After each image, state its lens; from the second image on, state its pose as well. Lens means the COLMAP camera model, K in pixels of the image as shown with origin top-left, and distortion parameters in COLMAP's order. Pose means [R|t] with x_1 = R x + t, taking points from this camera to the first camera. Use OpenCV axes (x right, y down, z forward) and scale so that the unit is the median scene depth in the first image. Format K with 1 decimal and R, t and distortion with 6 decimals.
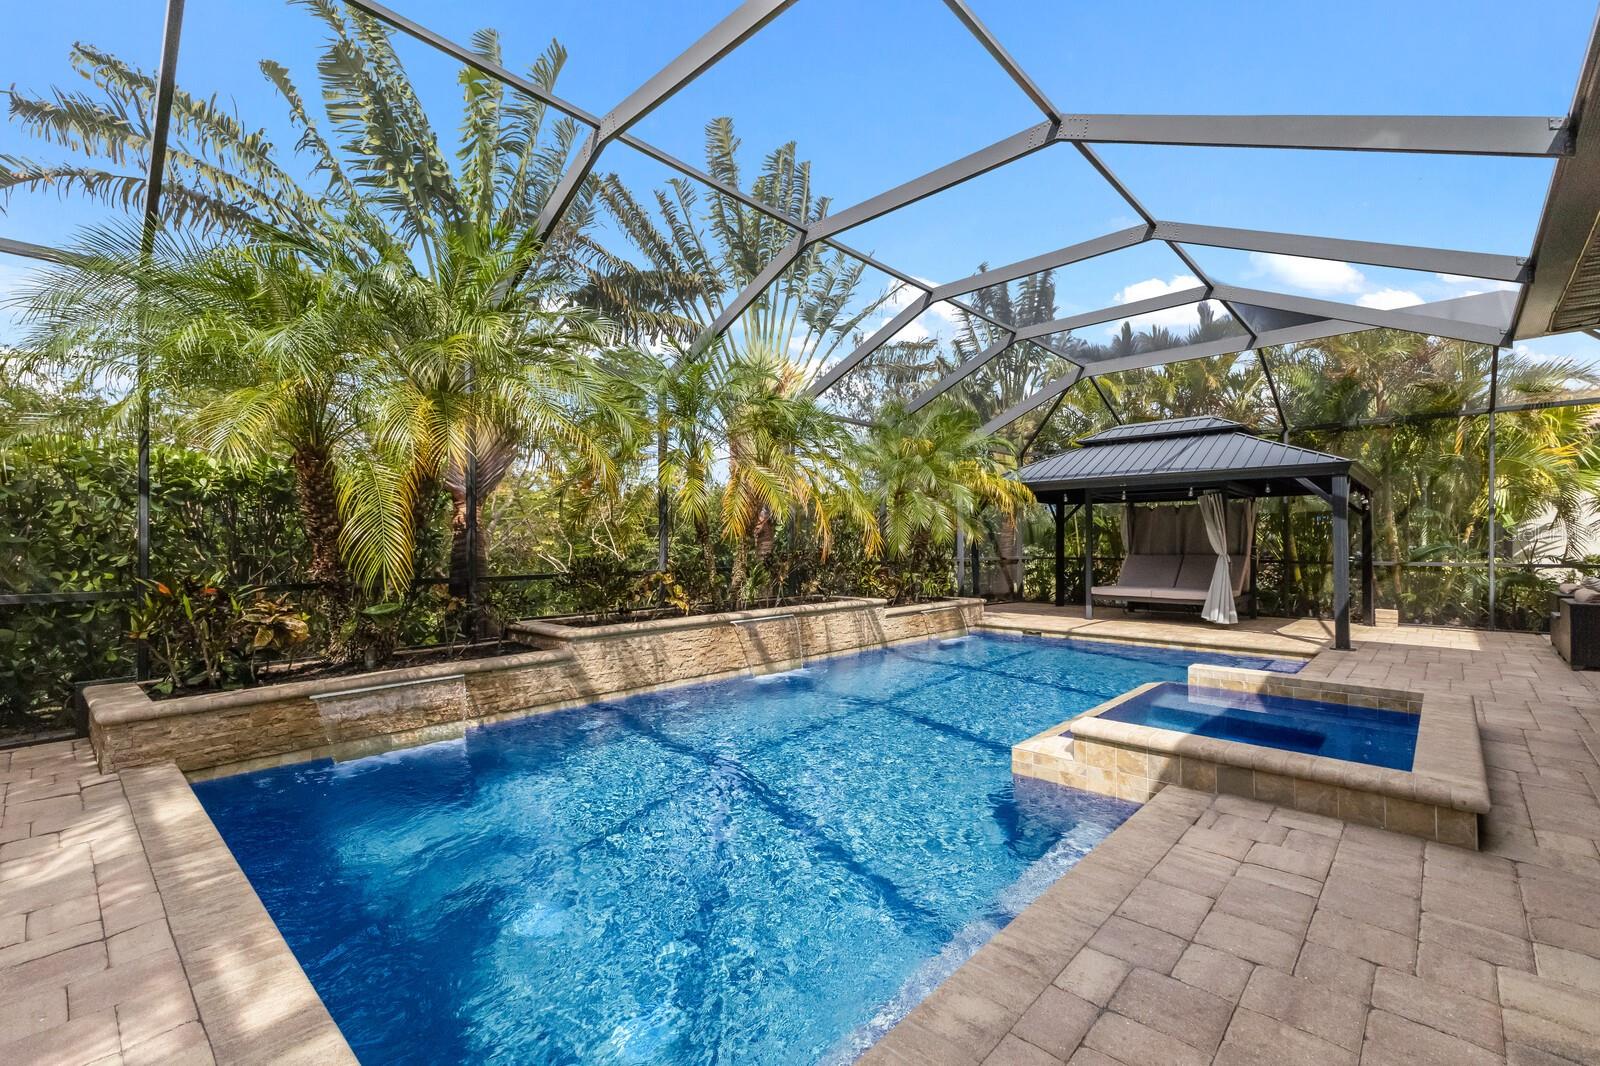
lens RADIAL K [[695.2, 0, 802.0], [0, 695.2, 532.7], [0, 0, 1]] dist [0.009939, -0.000484]
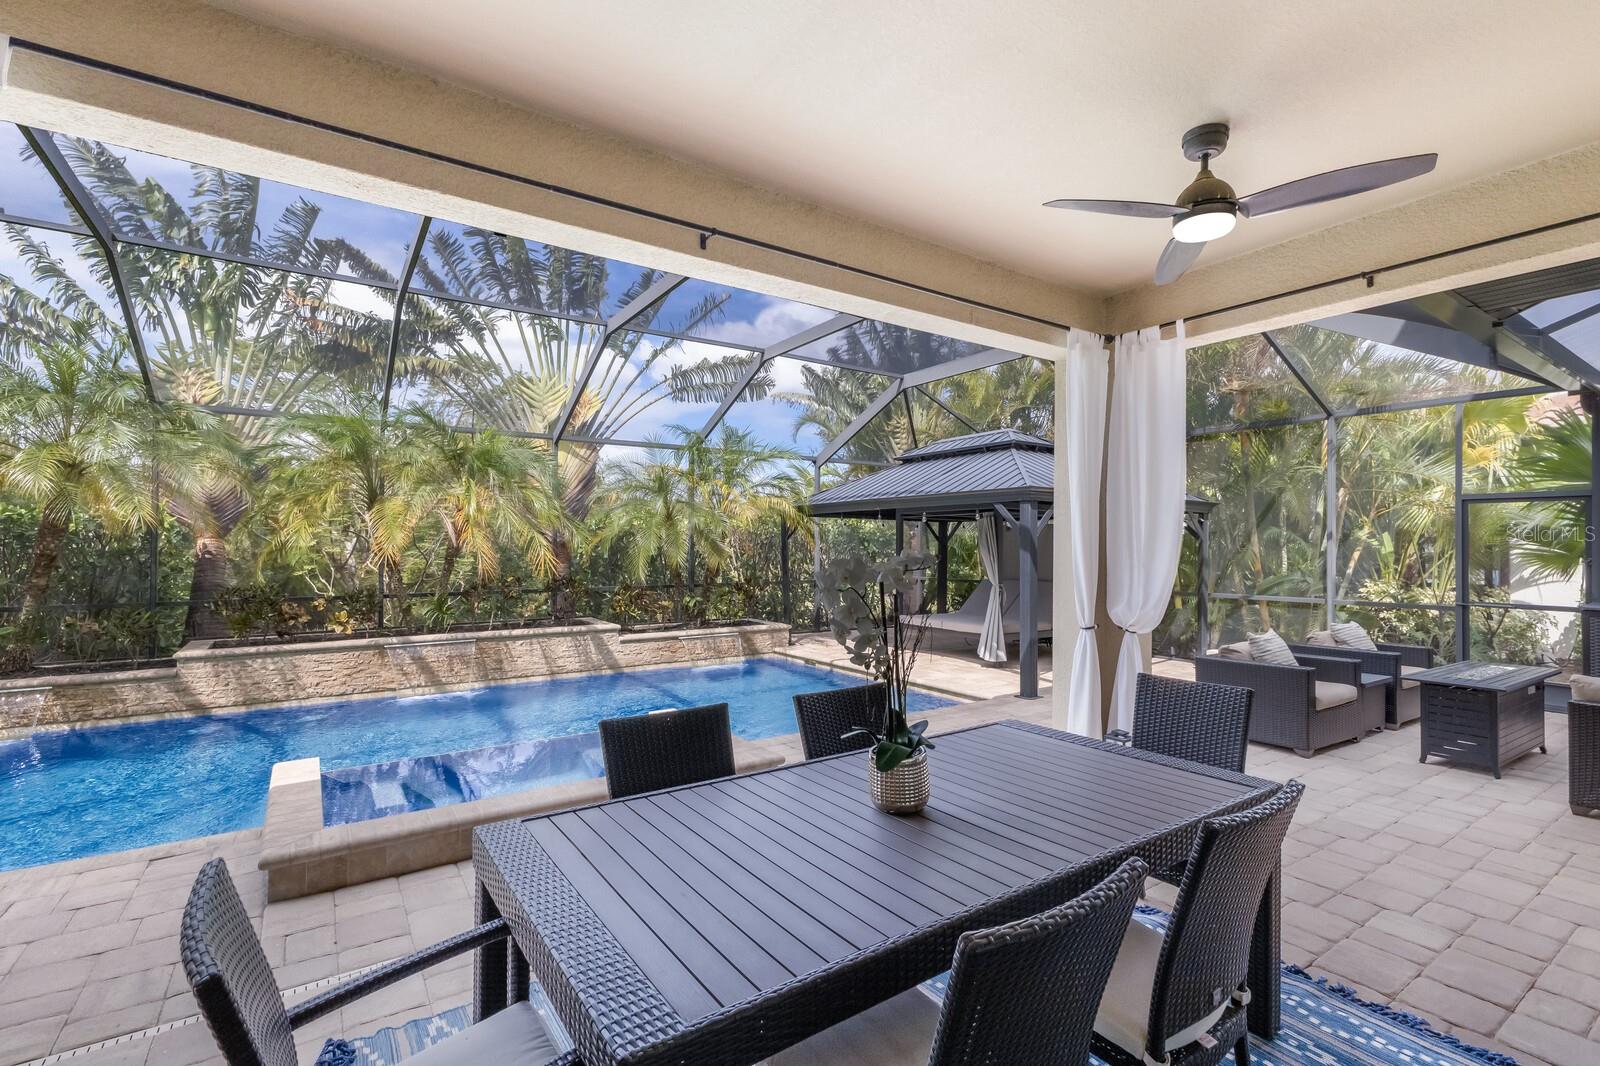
lens RADIAL K [[727.5, 0, 800.0], [0, 727.5, 533.0], [0, 0, 1]] dist [0.001795, 0.000301]
pose [[0.973979, -0.000728, -0.226637, 0.786960], [0.000202, 0.999997, -0.002344, -0.046273], [0.226638, 0.002237, 0.973977, 0.035263]]
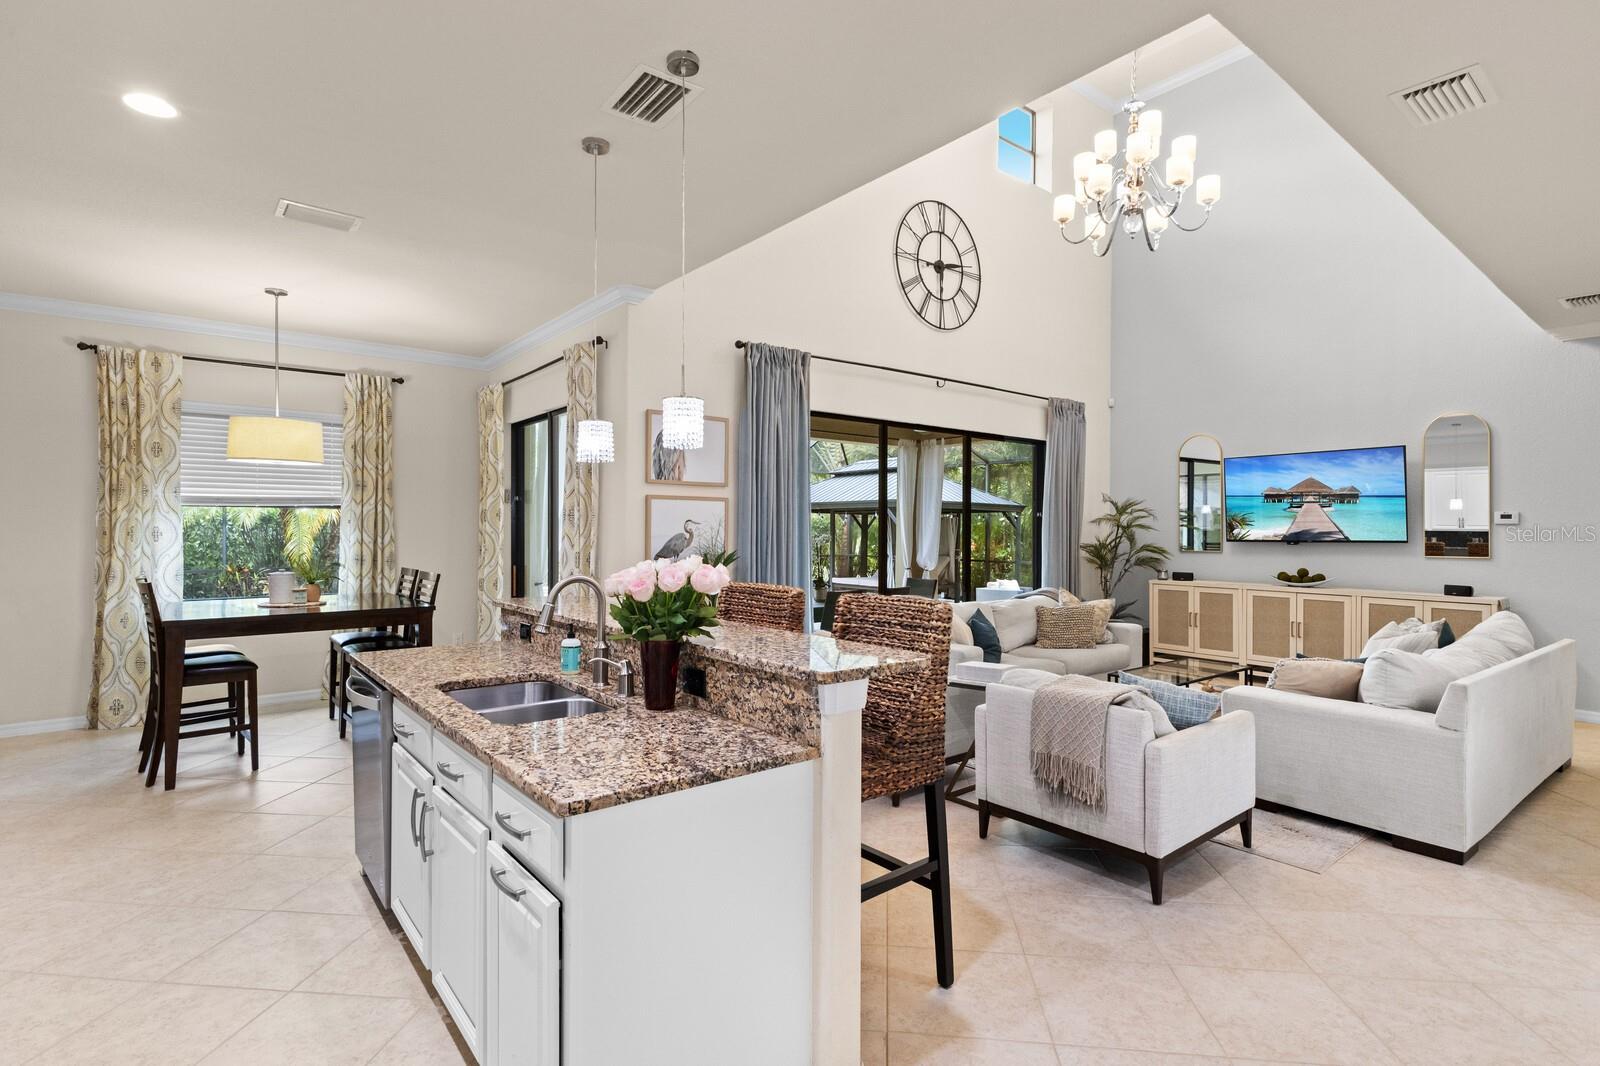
lens RADIAL K [[765.3, 0, 803.2], [0, 765.3, 530.8], [0, 0, 1]] dist [0.003753, -0.001422]
pose [[0.989447, 0.006422, -0.144753, 0.902000], [-0.004343, 0.999883, 0.014670, -0.061693], [0.144830, -0.013887, 0.989359, -0.835974]]
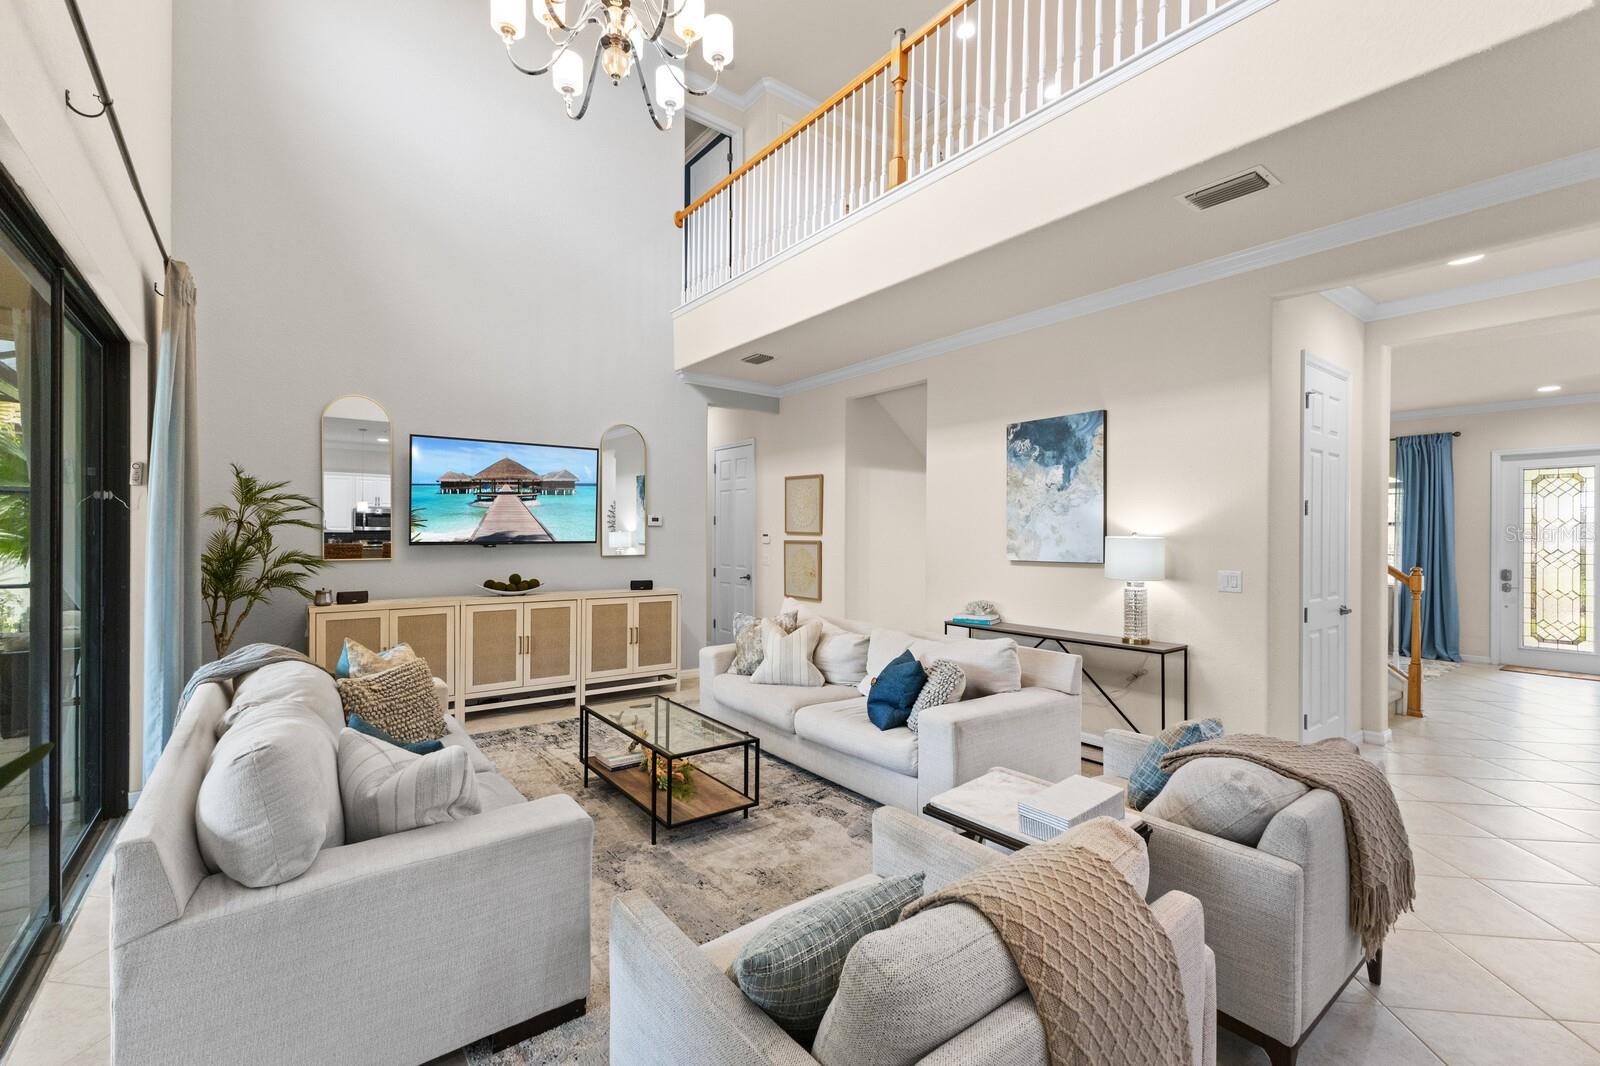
lens RADIAL K [[687.1, 0, 801.7], [0, 687.1, 532.0], [0, 0, 1]] dist [0.008311, -0.000301]
pose [[0.170785, 0.007364, 0.985281, 0.682862], [-0.017447, 0.999838, -0.004449, -0.051280], [-0.985154, -0.016431, 0.170886, -0.206790]]
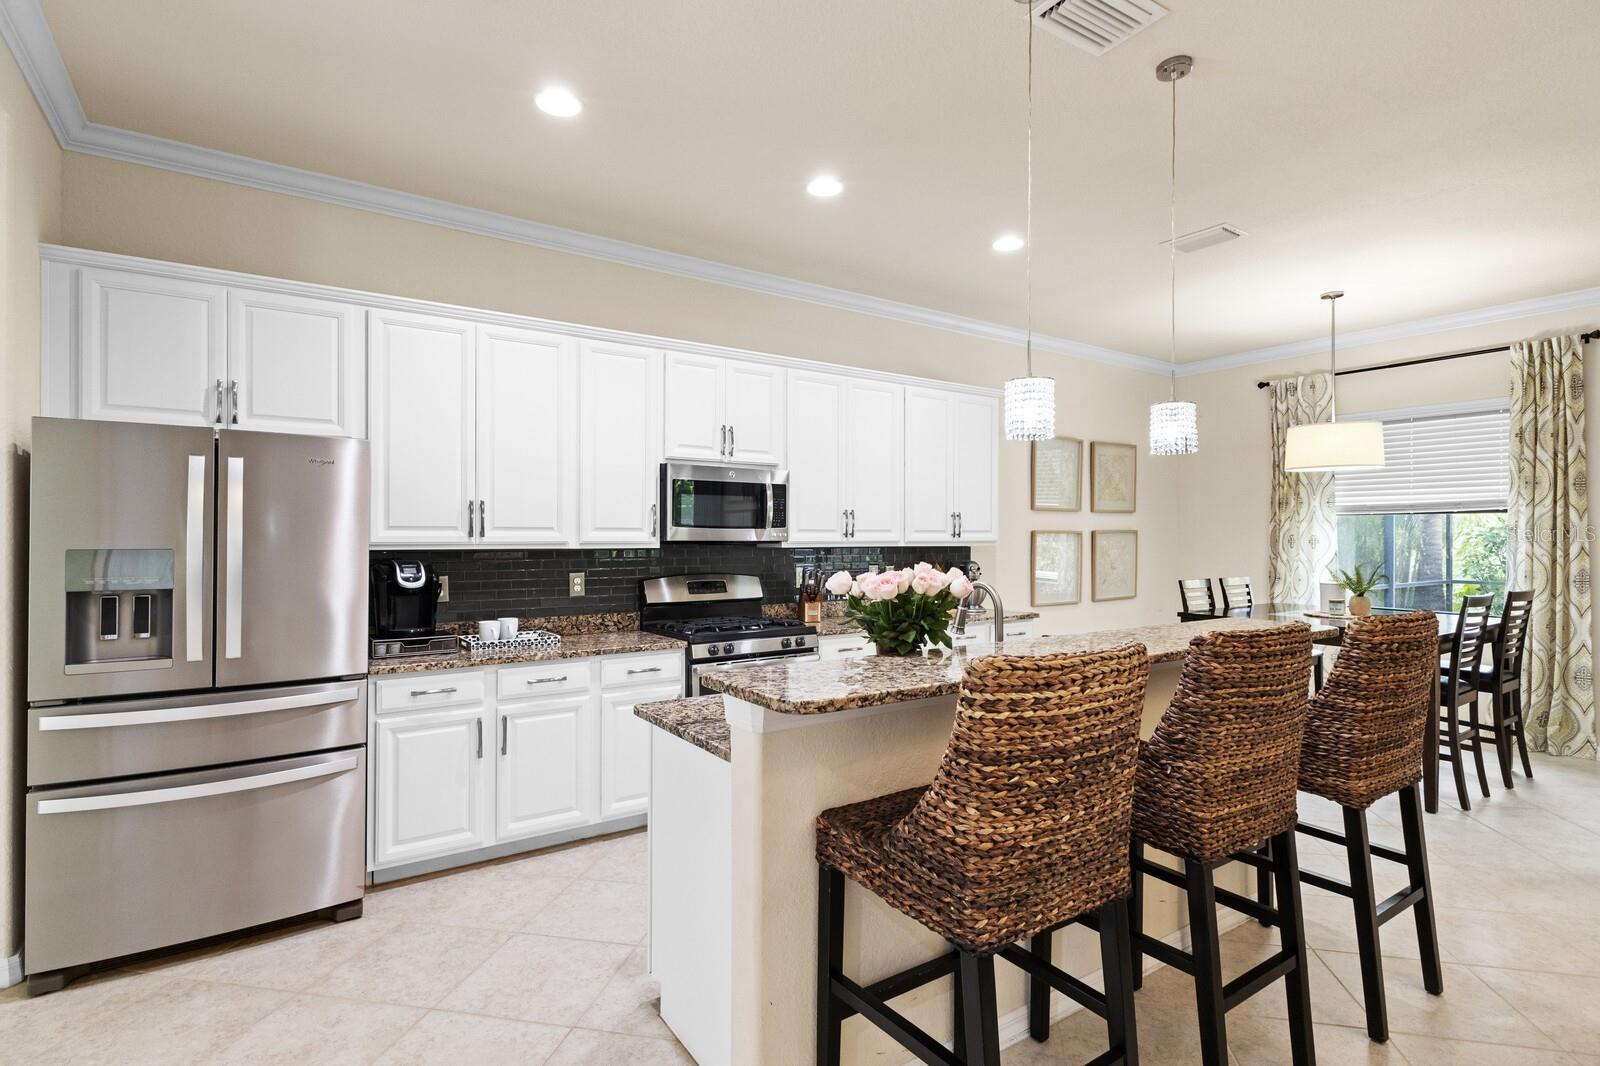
lens RADIAL K [[765.3, 0, 803.2], [0, 765.3, 530.8], [0, 0, 1]] dist [0.003753, -0.001422]
pose [[-0.232520, 0.000179, -0.972592, 1.100941], [0.010015, 0.999947, -0.002210, -0.059903], [0.972540, -0.010255, -0.232510, -0.514465]]
